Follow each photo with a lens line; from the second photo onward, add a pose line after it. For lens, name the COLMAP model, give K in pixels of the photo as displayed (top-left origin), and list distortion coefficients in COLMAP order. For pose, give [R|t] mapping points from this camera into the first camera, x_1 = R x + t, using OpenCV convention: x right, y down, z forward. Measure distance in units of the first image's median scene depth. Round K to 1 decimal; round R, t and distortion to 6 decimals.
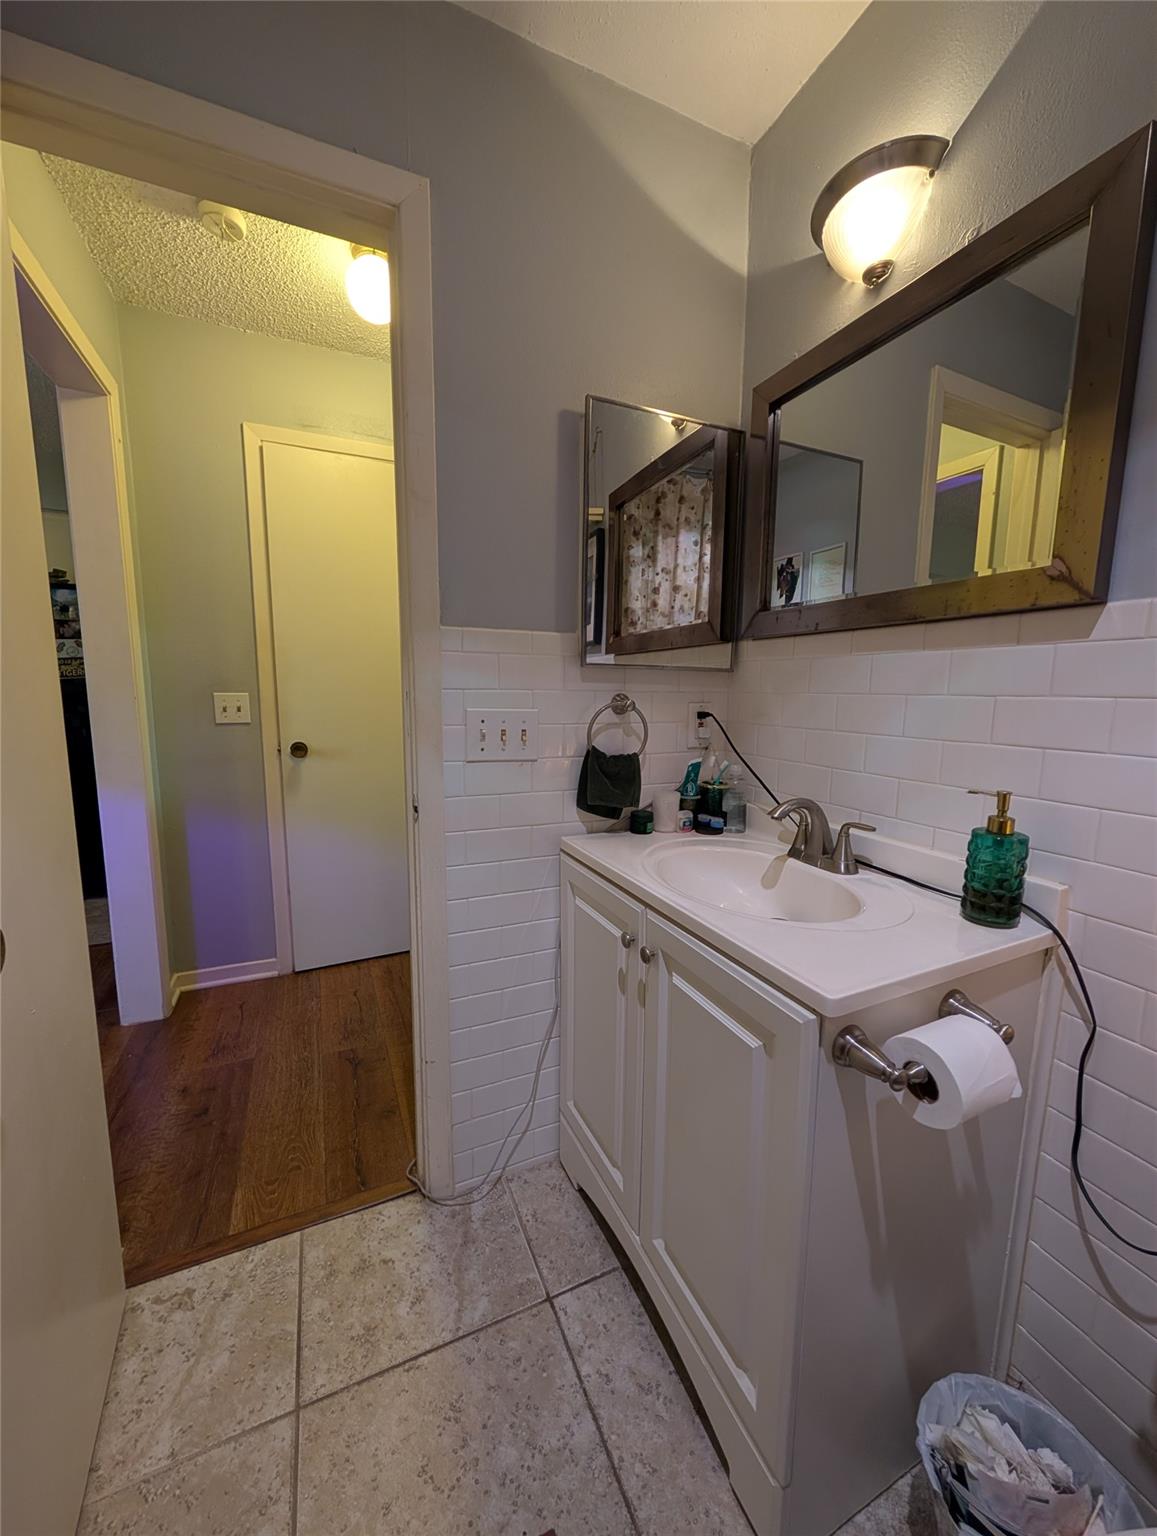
lens RADIAL K [[572.6, 0, 582.5], [0, 572.6, 769.5], [0, 0, 1]] dist [0.000447, 0.000039]
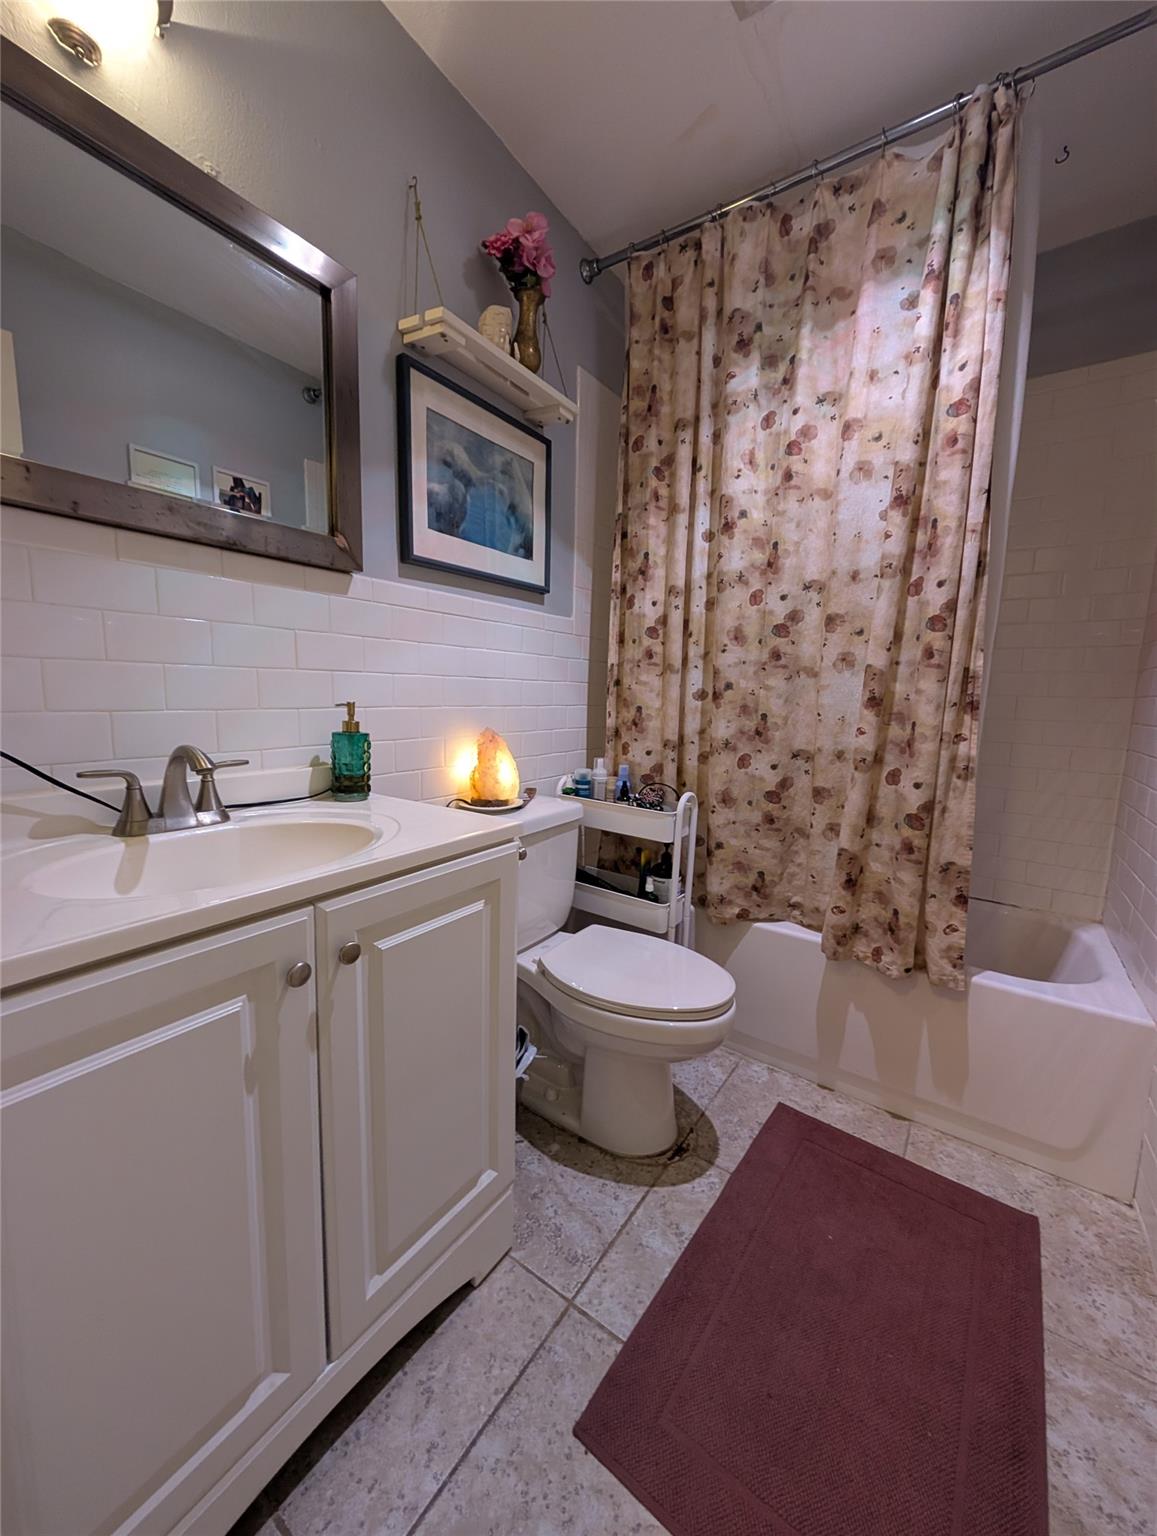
lens RADIAL K [[572.6, 0, 583.5], [0, 572.6, 767.1], [0, 0, 1]] dist [0.000447, 0.000039]
pose [[-0.506000, -0.136641, 0.851642, -0.678335], [0.085867, 0.974487, 0.207369, -0.042379], [-0.858249, 0.178057, -0.481357, 1.109727]]
